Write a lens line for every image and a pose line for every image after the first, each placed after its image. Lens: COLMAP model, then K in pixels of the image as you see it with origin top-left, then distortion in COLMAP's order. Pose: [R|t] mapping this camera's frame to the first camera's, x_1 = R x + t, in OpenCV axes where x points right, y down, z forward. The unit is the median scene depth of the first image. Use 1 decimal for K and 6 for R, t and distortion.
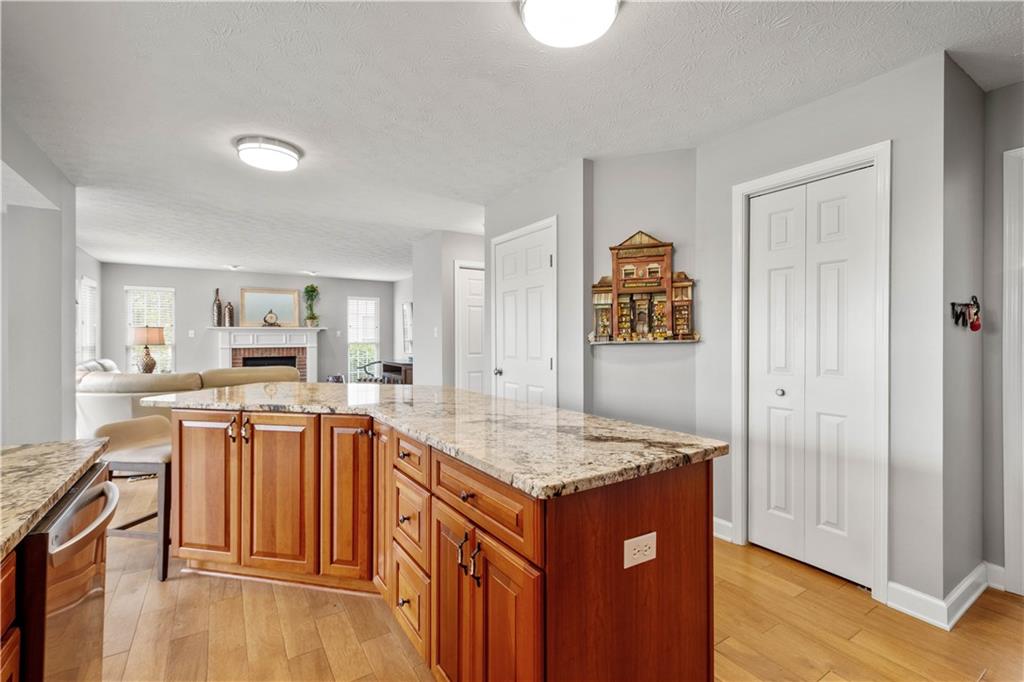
lens RADIAL K [[454.2, 0, 515.7], [0, 454.2, 341.5], [0, 0, 1]] dist [0.001929, -0.000293]
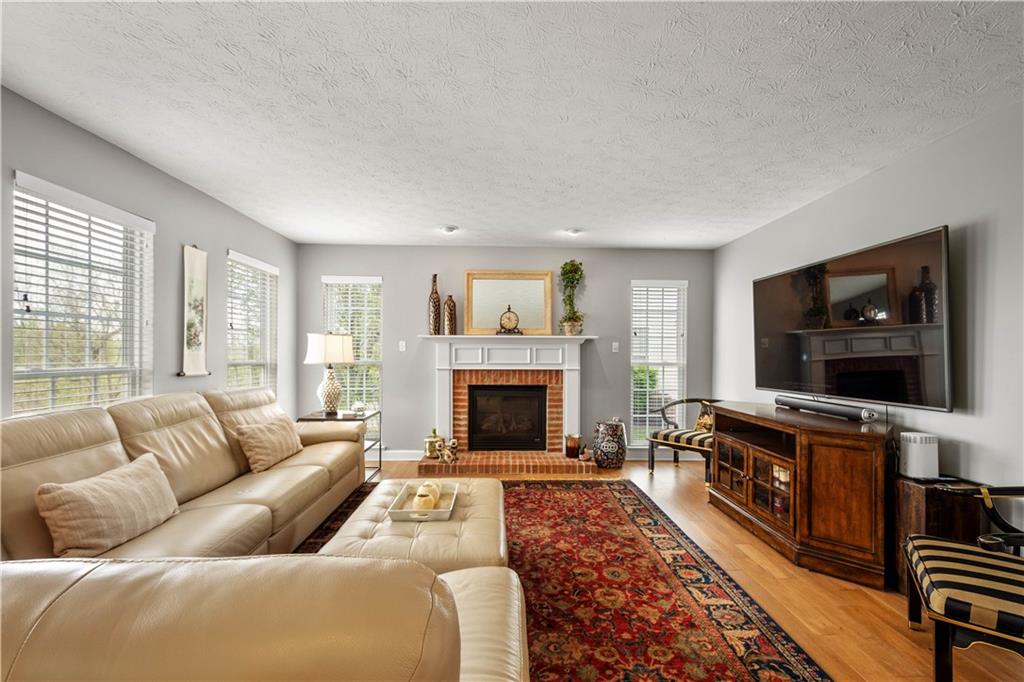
lens RADIAL K [[454.2, 0, 515.7], [0, 454.2, 341.5], [0, 0, 1]] dist [0.001929, -0.000293]
pose [[0.861220, -0.004647, -0.508211, -0.225166], [-0.011746, 0.999509, -0.029045, -0.006436], [0.508096, 0.030984, 0.860743, 0.485643]]
